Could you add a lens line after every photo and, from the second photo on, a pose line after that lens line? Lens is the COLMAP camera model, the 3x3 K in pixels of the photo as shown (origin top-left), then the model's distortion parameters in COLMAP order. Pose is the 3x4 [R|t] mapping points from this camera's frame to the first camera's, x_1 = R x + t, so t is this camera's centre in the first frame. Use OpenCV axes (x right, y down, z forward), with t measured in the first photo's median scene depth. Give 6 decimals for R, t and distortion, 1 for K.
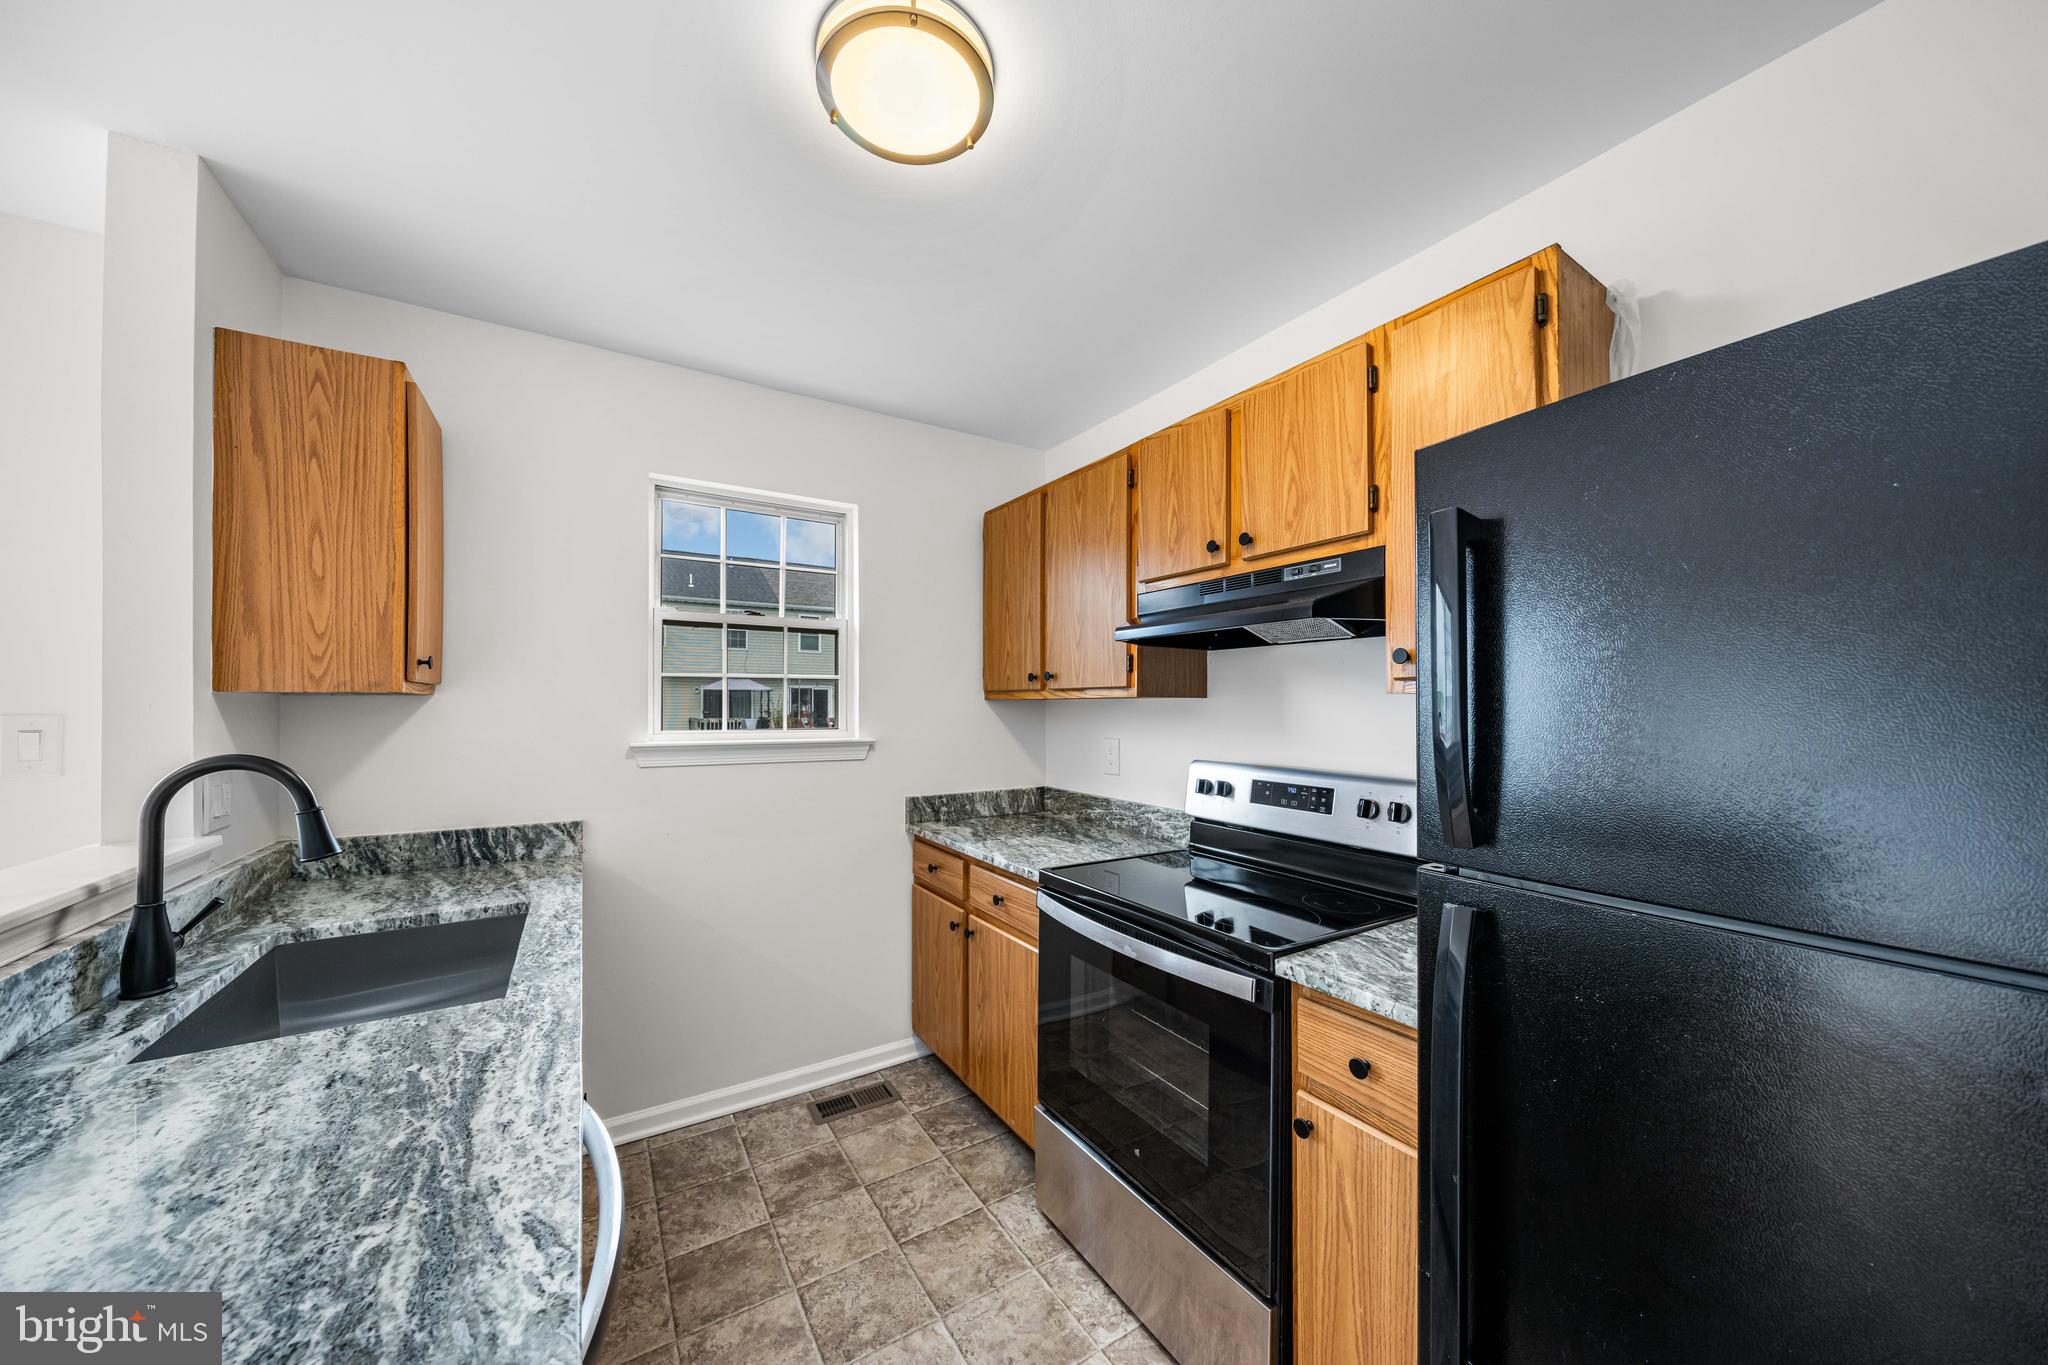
lens RADIAL K [[699.2, 0, 1027.7], [0, 699.2, 699.2], [0, 0, 1]] dist [-0.003221, -0.000144]
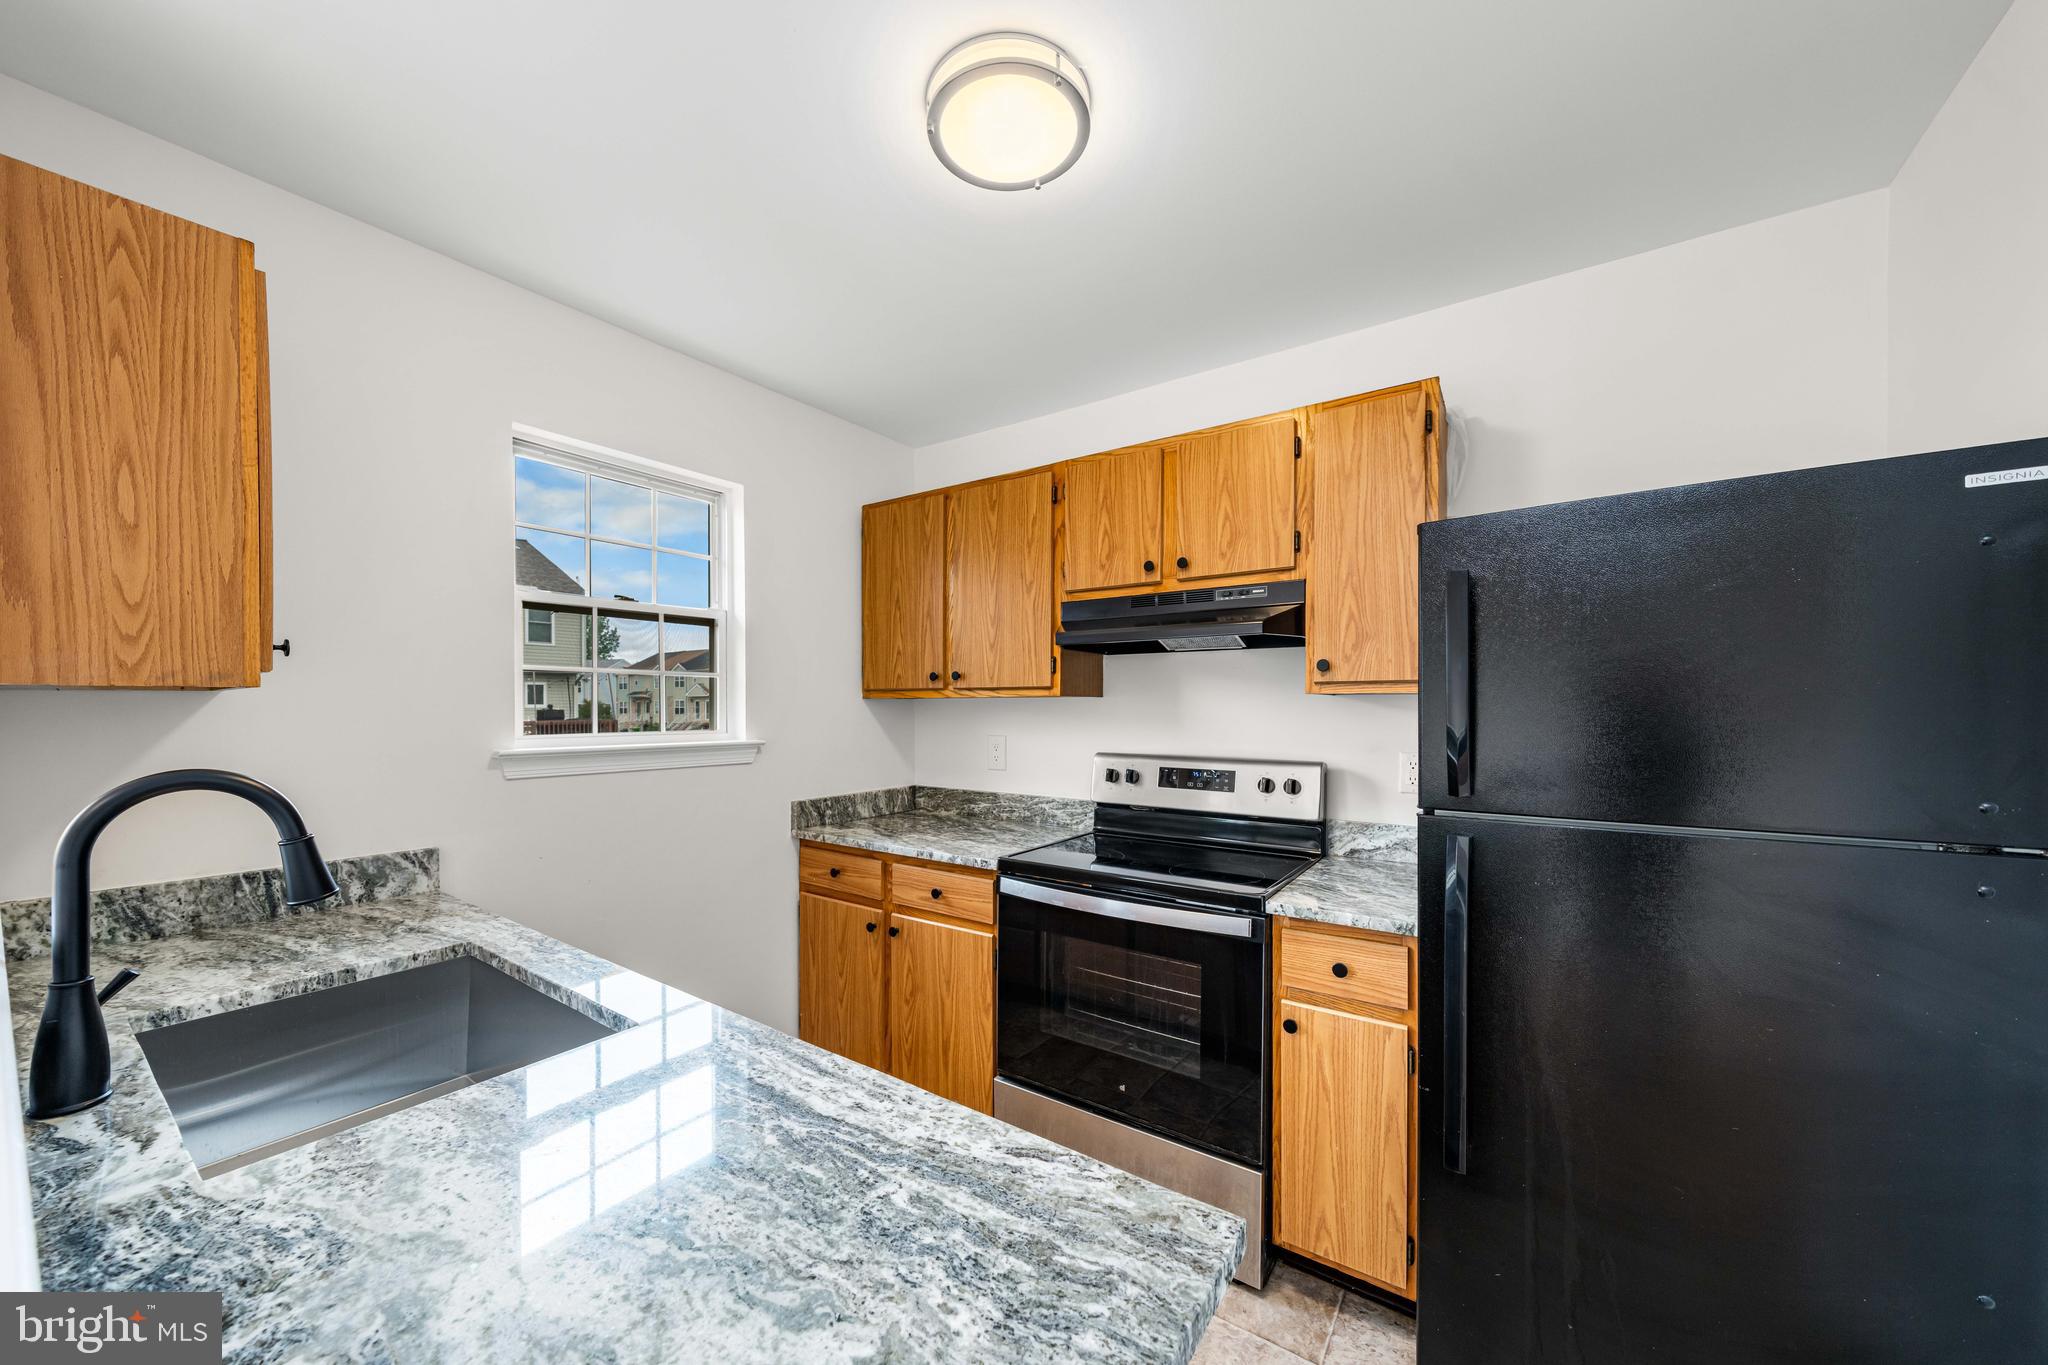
lens RADIAL K [[727.3, 0, 1021.0], [0, 727.3, 713.6], [0, 0, 1]] dist [-0.002322, -0.000180]
pose [[0.923025, -0.006077, 0.384692, -0.365352], [-0.001662, 0.999803, 0.019782, 0.001846], [-0.384736, -0.018899, 0.922833, -0.031320]]
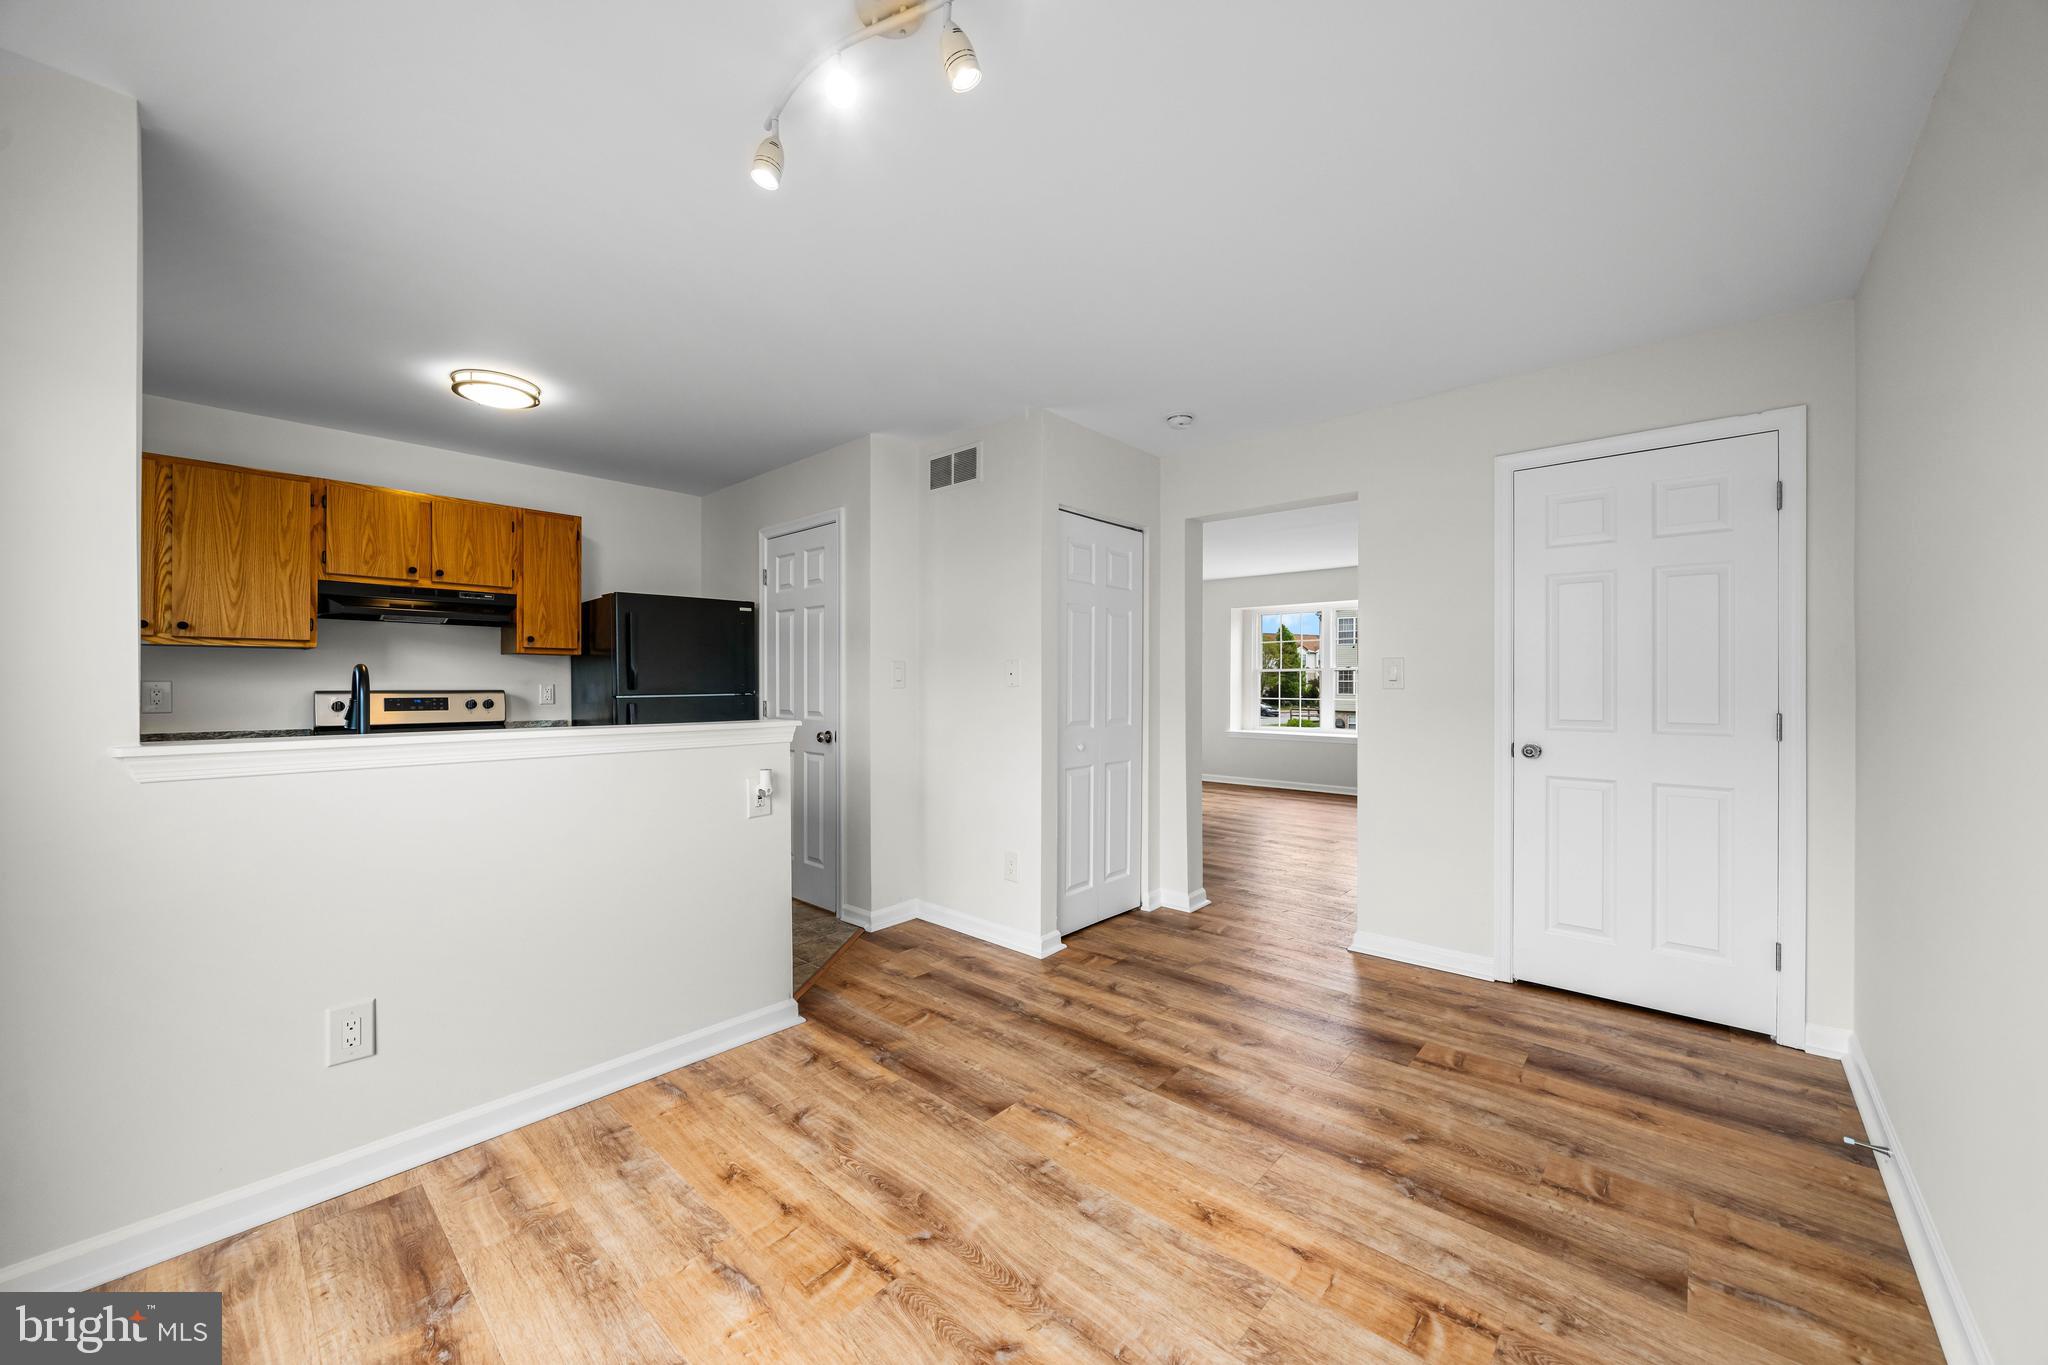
lens RADIAL K [[750.1, 0, 1028.2], [0, 750.1, 687.7], [0, 0, 1]] dist [-0.005463, -0.000104]
pose [[-0.277510, -0.006468, 0.960701, -1.952024], [-0.009502, 0.999947, 0.003988, 0.066635], [-0.960676, -0.008022, -0.277557, -0.027670]]
